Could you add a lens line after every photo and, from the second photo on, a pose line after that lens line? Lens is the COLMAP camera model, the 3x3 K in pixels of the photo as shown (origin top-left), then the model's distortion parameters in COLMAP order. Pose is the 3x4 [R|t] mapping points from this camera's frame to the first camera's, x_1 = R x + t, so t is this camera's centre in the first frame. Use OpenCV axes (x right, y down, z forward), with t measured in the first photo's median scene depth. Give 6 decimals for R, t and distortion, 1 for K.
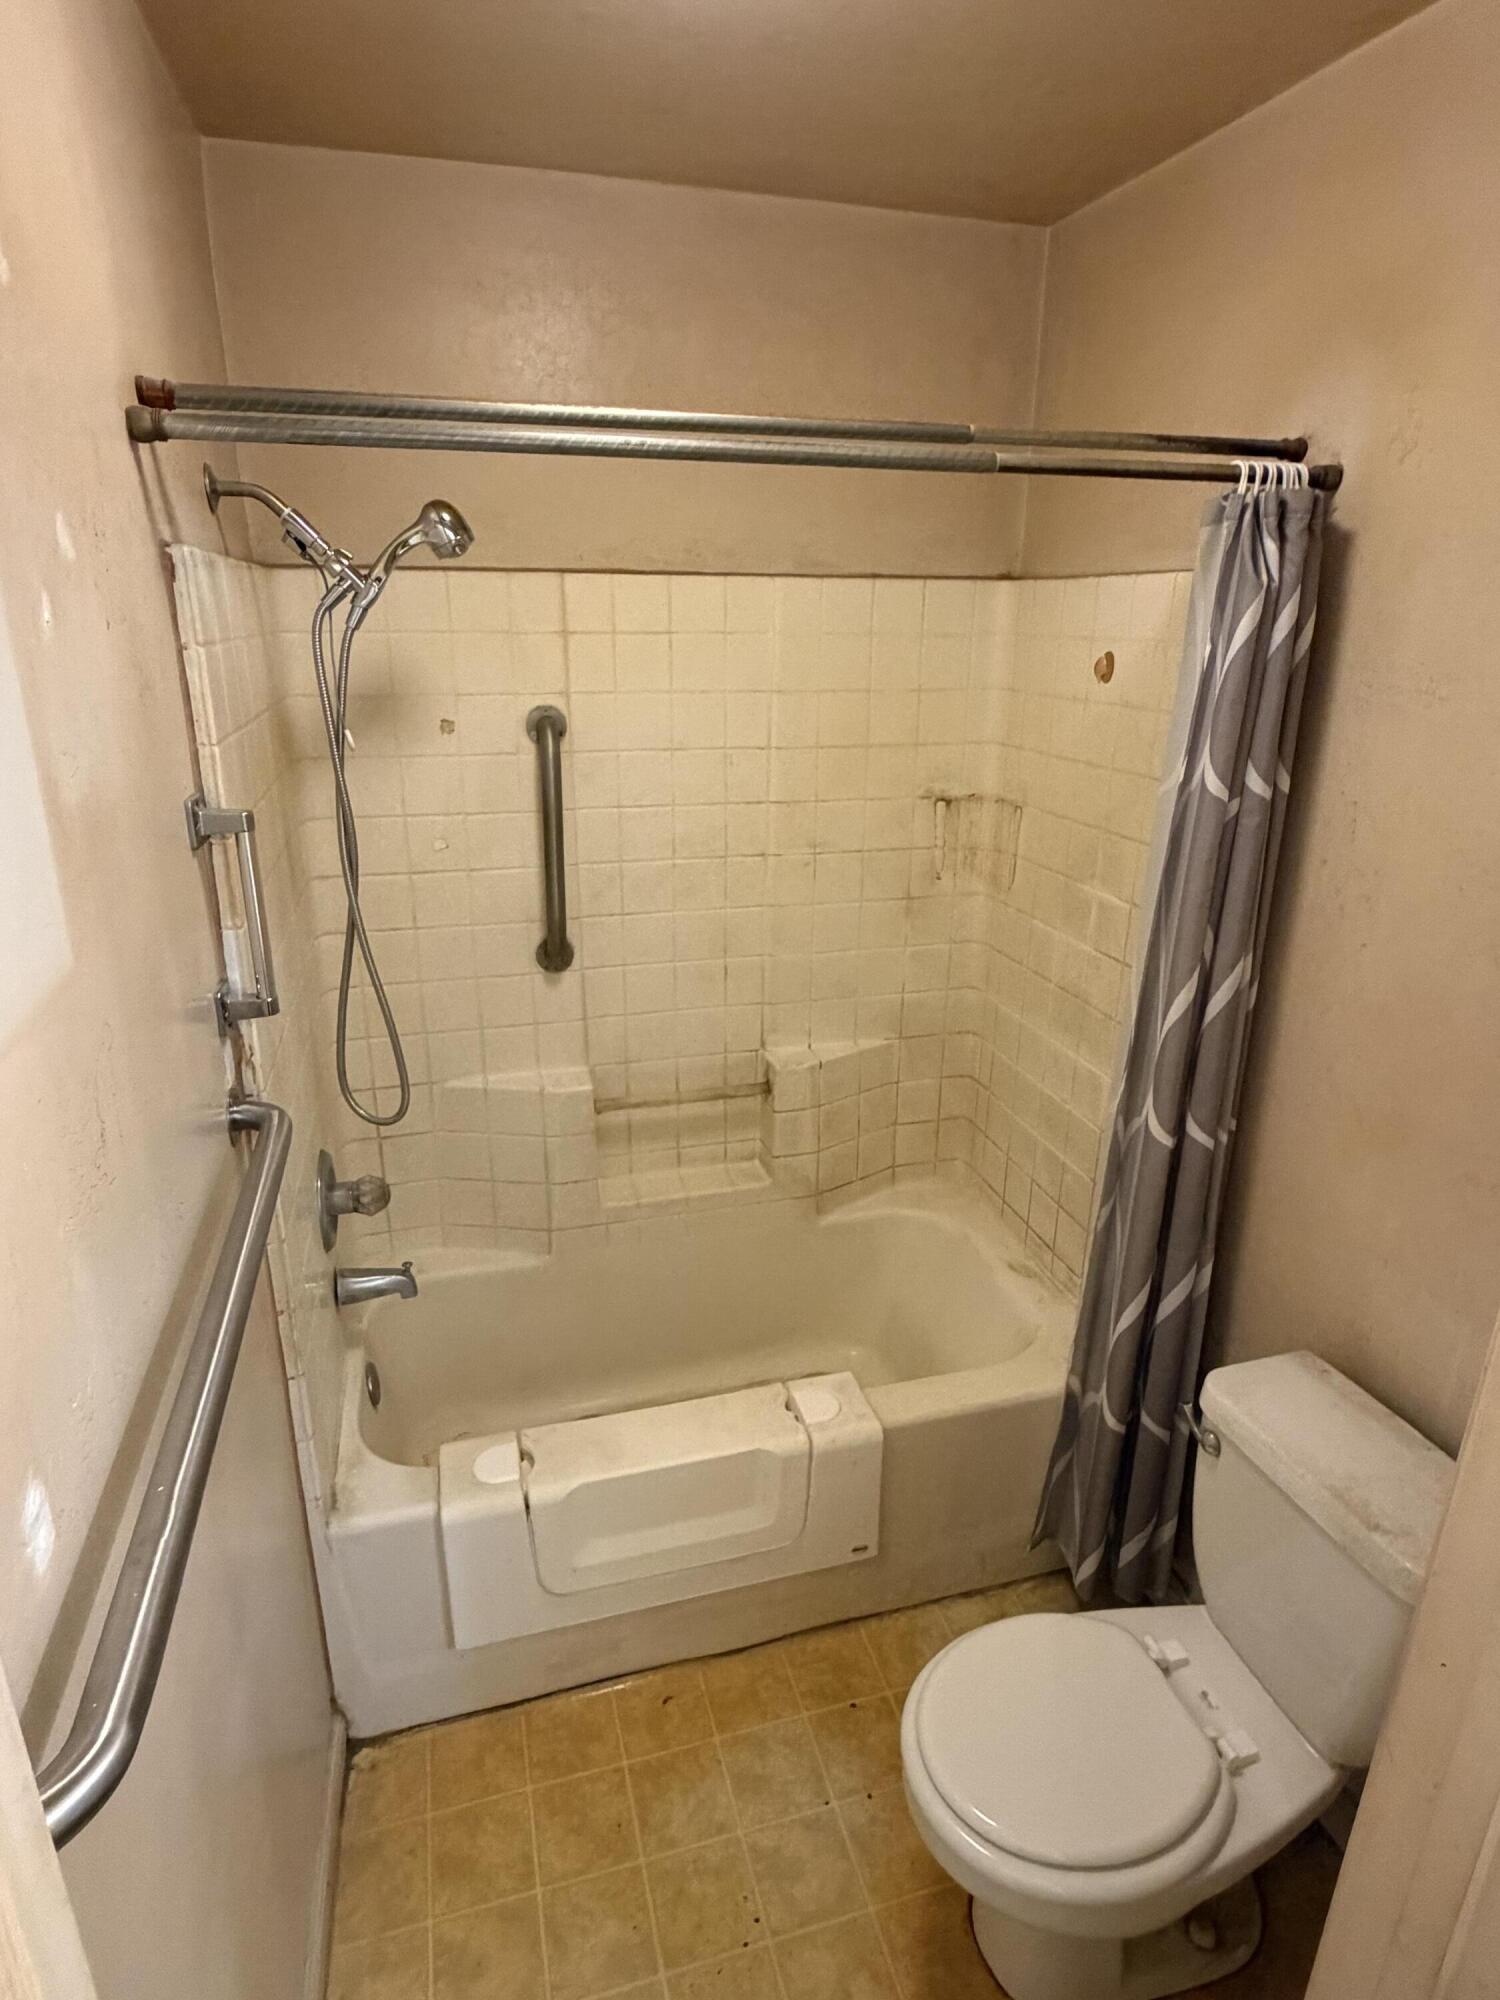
lens RADIAL K [[1114.9, 0, 744.9], [0, 1114.9, 995.8], [0, 0, 1]] dist [0.000603, -0.000051]
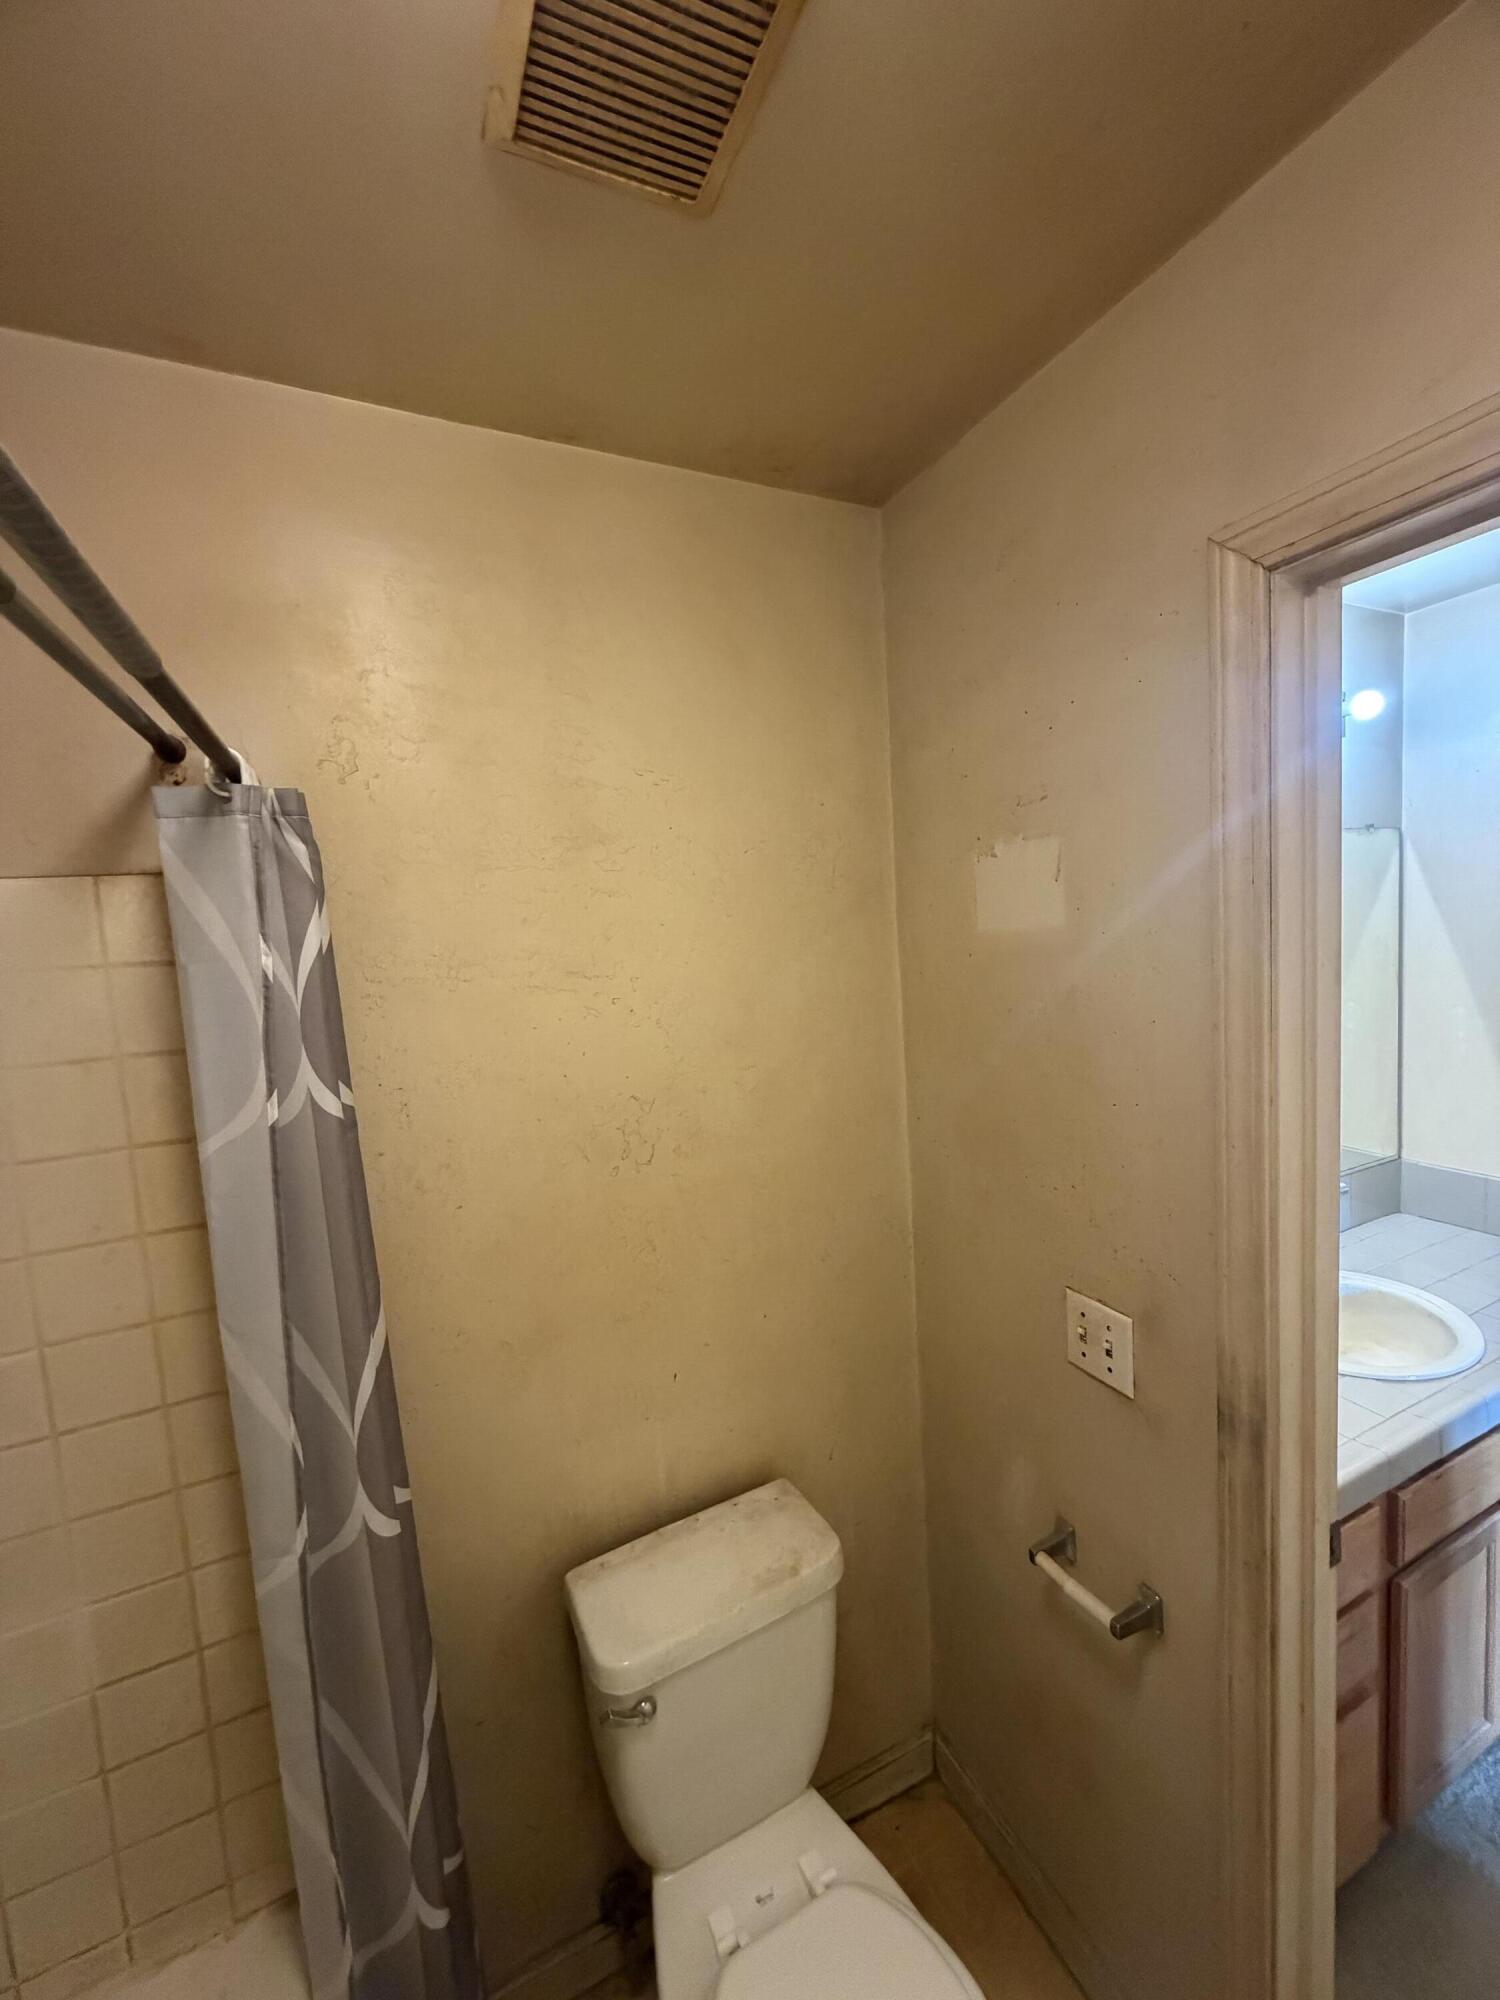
lens RADIAL K [[798.4, 0, 747.4], [0, 798.4, 995.5], [0, 0, 1]] dist [-0.002746, 0.000171]
pose [[-0.164037, -0.087448, 0.982571, -0.196304], [0.380928, 0.913186, 0.144867, -0.204636], [-0.909937, 0.398052, -0.116485, 0.655702]]
